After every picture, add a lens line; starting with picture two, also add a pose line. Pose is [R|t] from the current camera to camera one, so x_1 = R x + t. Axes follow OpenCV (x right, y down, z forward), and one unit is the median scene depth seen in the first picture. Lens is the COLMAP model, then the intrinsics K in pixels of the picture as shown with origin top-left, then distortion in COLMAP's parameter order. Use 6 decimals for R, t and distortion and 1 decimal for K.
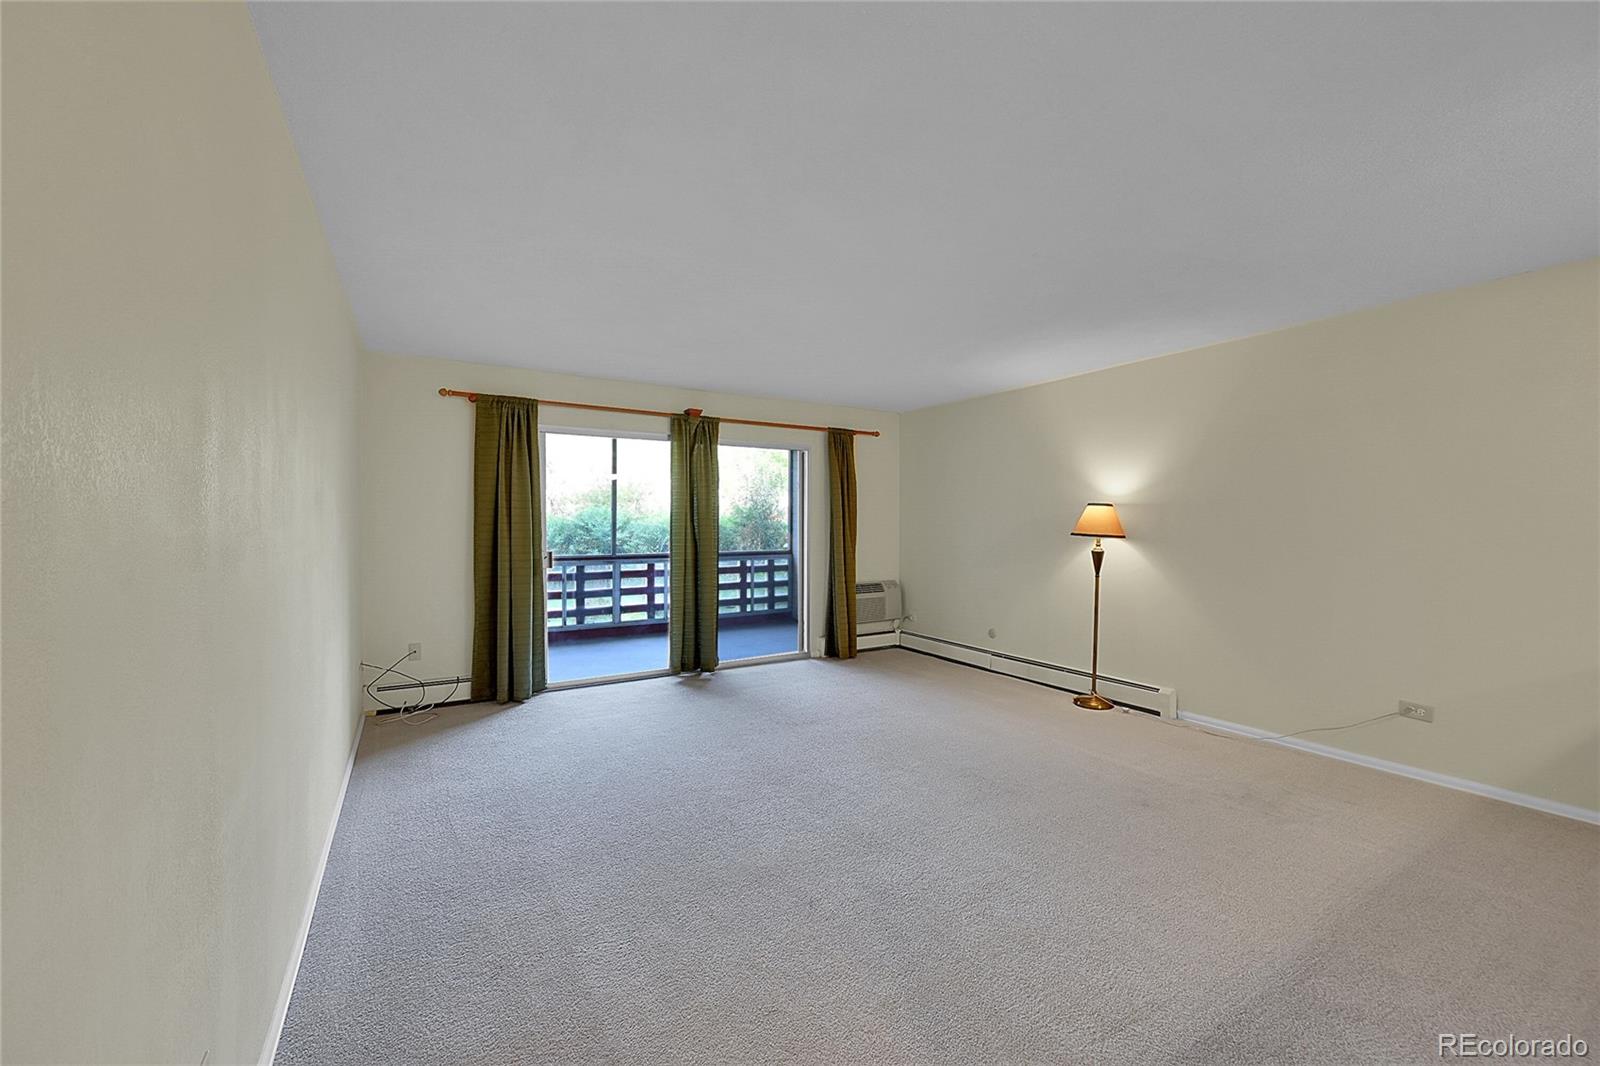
lens RADIAL K [[630.3, 0, 800.3], [0, 630.3, 531.3], [0, 0, 1]] dist [-0.003180, 0.000775]
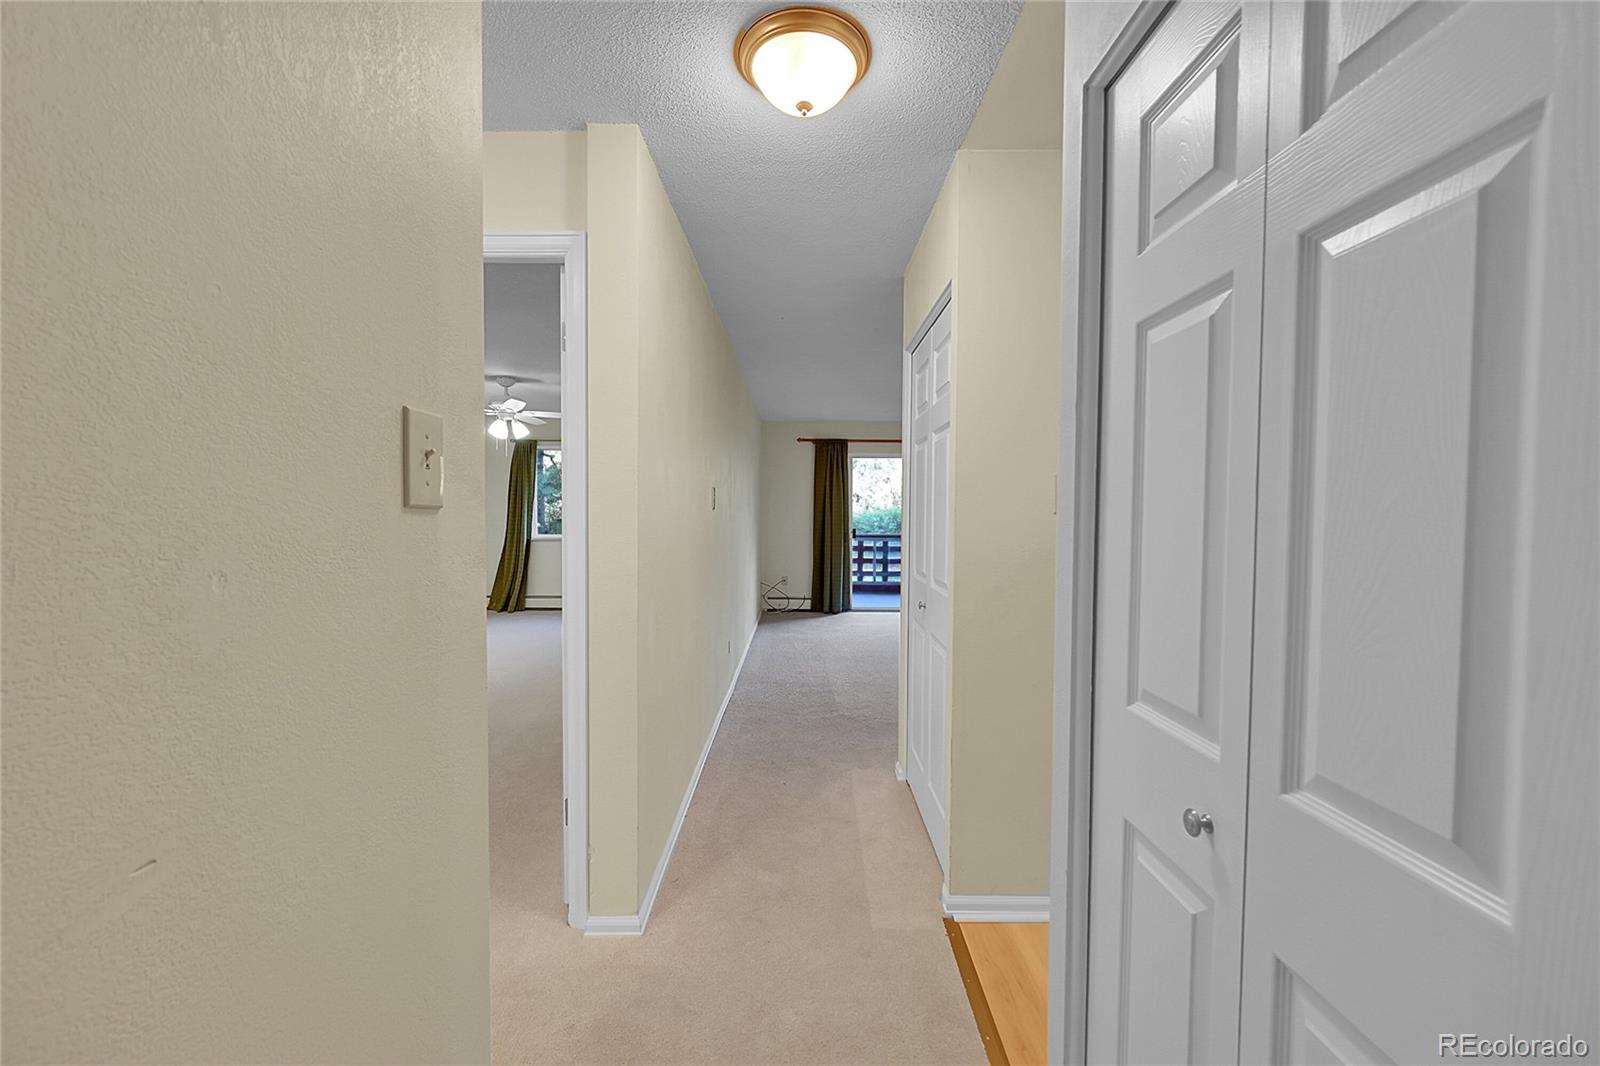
lens RADIAL K [[630.3, 0, 794.6], [0, 630.3, 525.7], [0, 0, 1]] dist [-0.003180, 0.000775]
pose [[0.850570, 0.011577, -0.525734, 0.267971], [-0.009345, 0.999933, 0.006900, 0.011467], [0.525778, -0.000956, 0.850621, -0.390413]]
